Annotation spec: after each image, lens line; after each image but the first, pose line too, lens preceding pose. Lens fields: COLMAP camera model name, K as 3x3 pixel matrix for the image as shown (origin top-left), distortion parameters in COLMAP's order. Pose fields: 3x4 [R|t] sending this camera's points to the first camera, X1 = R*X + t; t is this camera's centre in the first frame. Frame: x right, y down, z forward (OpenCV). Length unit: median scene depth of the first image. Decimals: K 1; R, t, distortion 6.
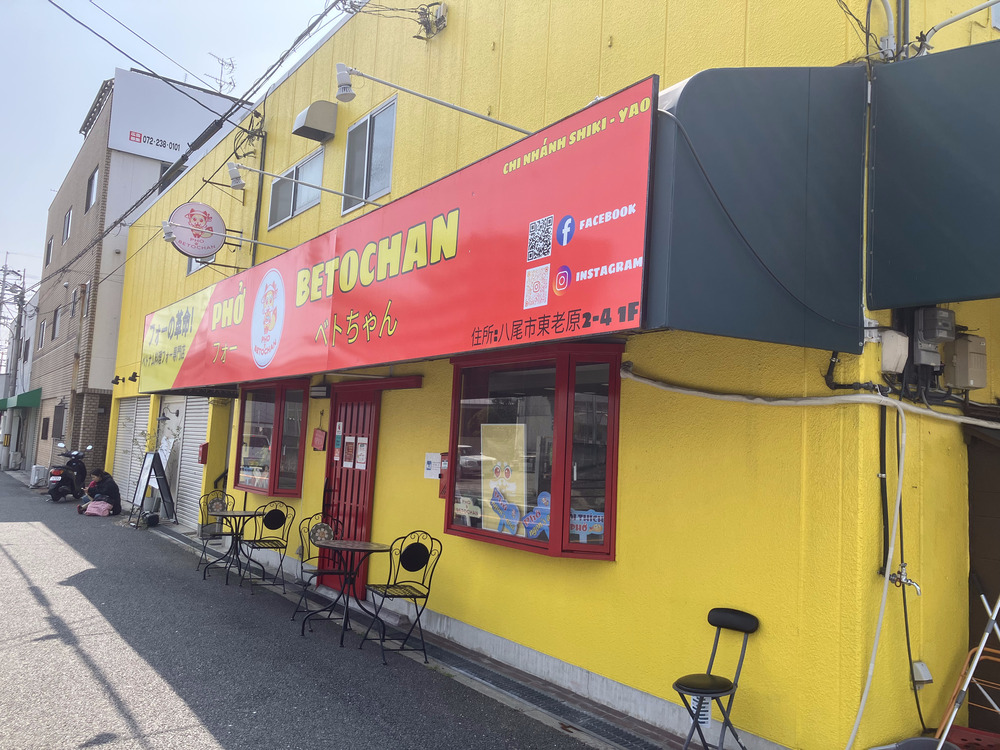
lens RADIAL K [[825.1, 0, 498.4], [0, 825.1, 374.9], [0, 0, 1]] dist [-0.006201, 0.034679]
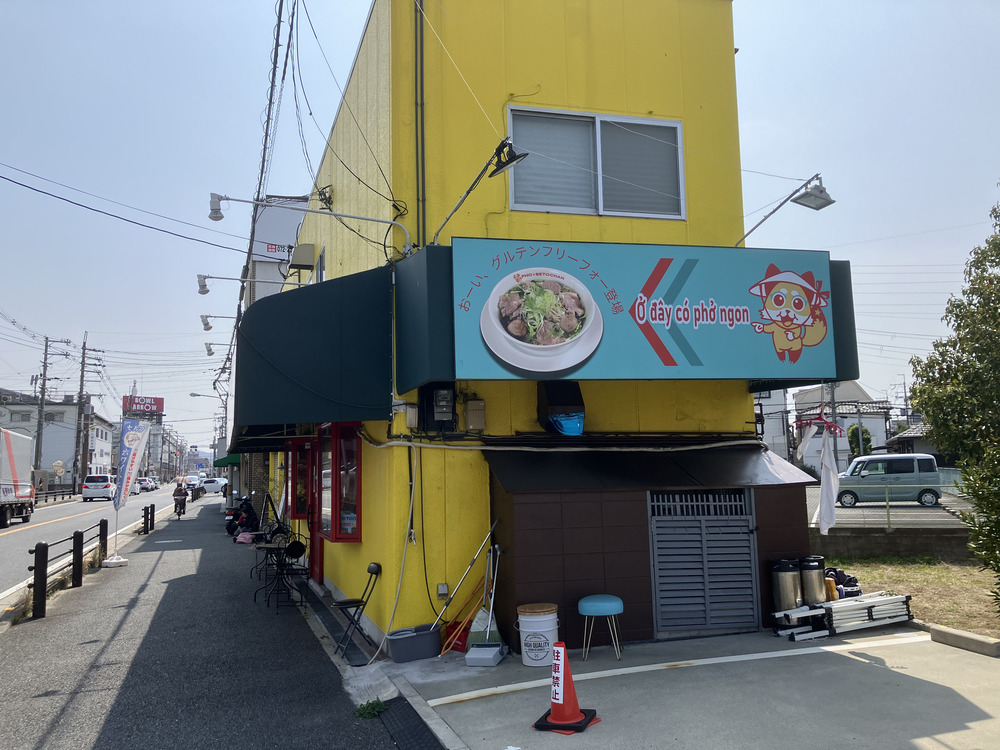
lens RADIAL K [[825.1, 0, 501.9], [0, 825.1, 375.8], [0, 0, 1]] dist [-0.006201, 0.034679]
pose [[0.955907, -0.113735, -0.270750, 1.149777], [0.107946, 0.993496, -0.036228, -0.028899], [0.273110, 0.005404, 0.961968, -0.696743]]
